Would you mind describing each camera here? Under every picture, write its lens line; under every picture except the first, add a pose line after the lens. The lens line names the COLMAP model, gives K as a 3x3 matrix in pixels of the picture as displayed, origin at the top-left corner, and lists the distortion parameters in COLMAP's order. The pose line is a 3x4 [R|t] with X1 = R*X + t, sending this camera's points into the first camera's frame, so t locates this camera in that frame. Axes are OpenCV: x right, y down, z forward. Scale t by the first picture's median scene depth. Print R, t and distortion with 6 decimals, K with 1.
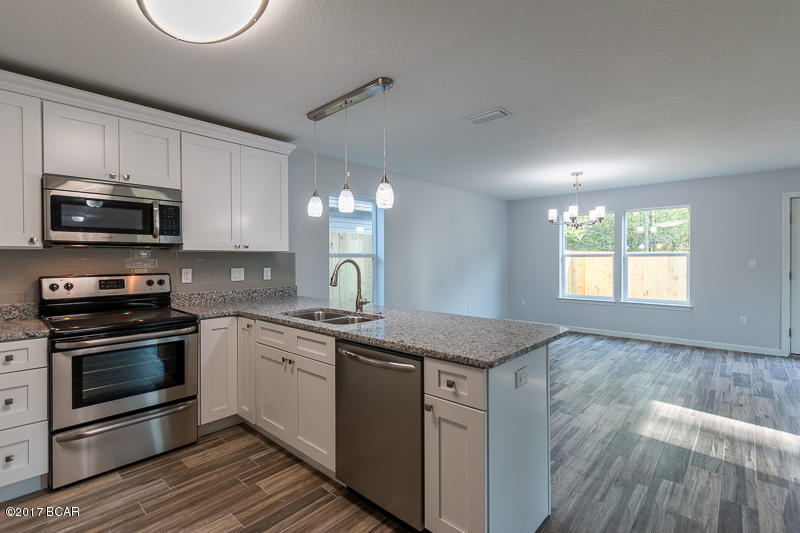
lens RADIAL K [[372.0, 0, 397.9], [0, 372.0, 262.0], [0, 0, 1]] dist [0.008636, -0.002416]
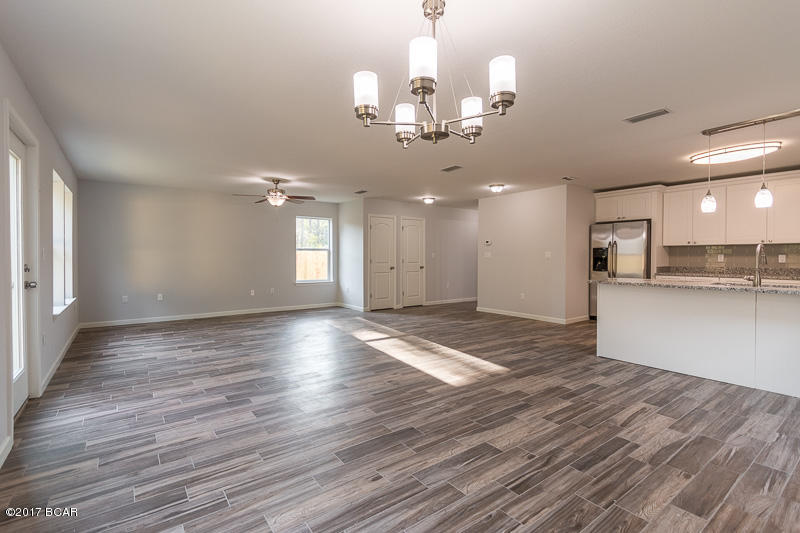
lens RADIAL K [[372.0, 0, 399.1], [0, 372.0, 263.1], [0, 0, 1]] dist [0.008636, -0.002416]
pose [[-0.982807, 0.000480, 0.184633, 0.793165], [0.004563, 0.999754, 0.021691, 0.020923], [-0.184577, 0.022160, -0.982568, 2.339924]]
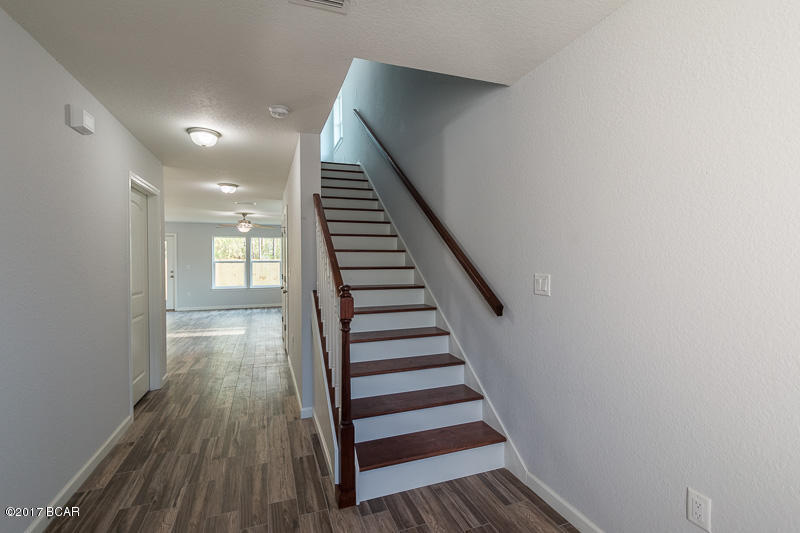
lens RADIAL K [[372.0, 0, 404.4], [0, 372.0, 262.2], [0, 0, 1]] dist [0.008636, -0.002416]
pose [[0.456570, -0.002485, 0.889684, -0.184882], [0.011311, 0.999931, -0.003011, -0.002348], [-0.889616, 0.011438, 0.456567, -2.160537]]
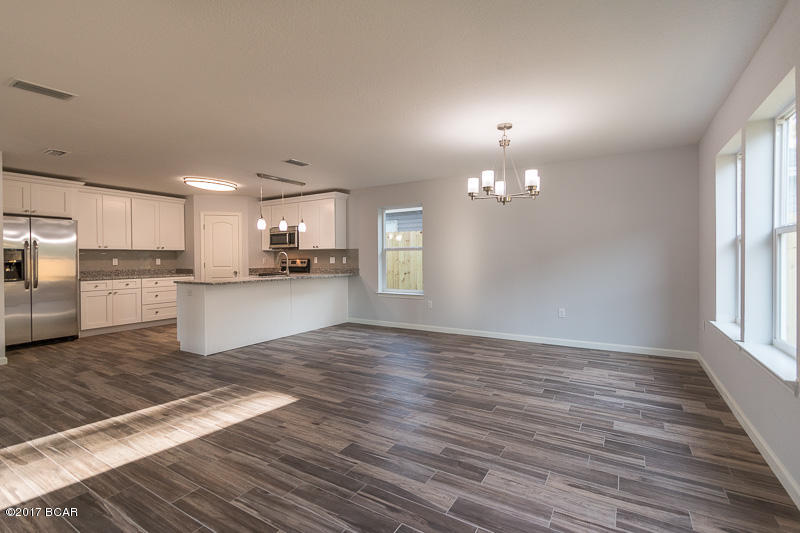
lens RADIAL K [[372.0, 0, 395.0], [0, 372.0, 261.6], [0, 0, 1]] dist [0.008636, -0.002416]
pose [[0.188241, 0.011235, -0.982059, 1.999459], [0.001359, 0.999931, 0.011700, 0.021606], [0.982122, -0.003537, 0.188213, 1.166801]]
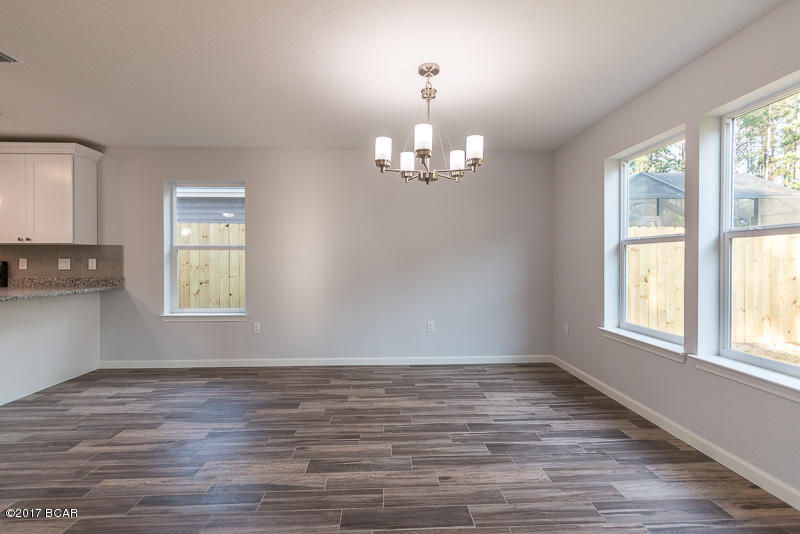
lens RADIAL K [[372.0, 0, 397.4], [0, 372.0, 261.7], [0, 0, 1]] dist [0.008636, -0.002416]
pose [[0.708514, 0.005127, -0.705678, 1.396757], [-0.005580, 0.999983, 0.001663, 0.022964], [0.705674, 0.002759, 0.708531, 1.108941]]
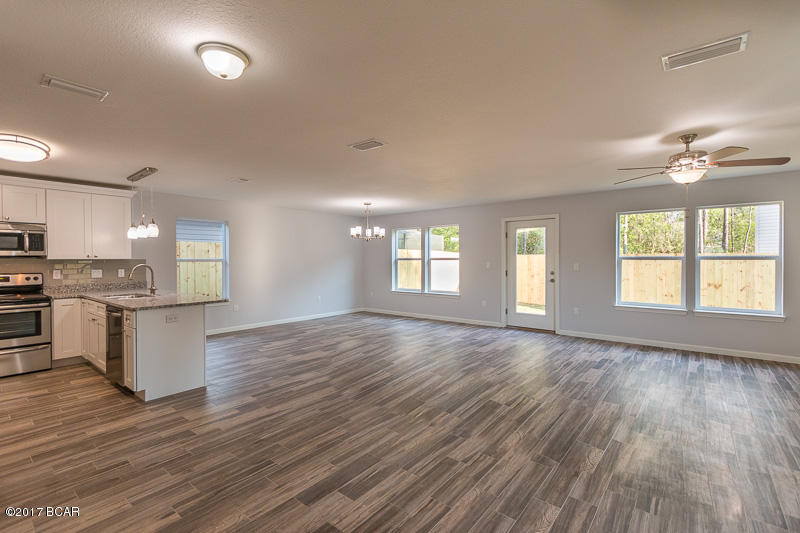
lens RADIAL K [[372.0, 0, 399.6], [0, 372.0, 261.7], [0, 0, 1]] dist [0.008636, -0.002416]
pose [[0.998292, -0.000731, 0.058420, 0.913199], [0.000680, 0.999999, 0.000895, -0.020460], [-0.058421, -0.000854, 0.998292, -0.780651]]
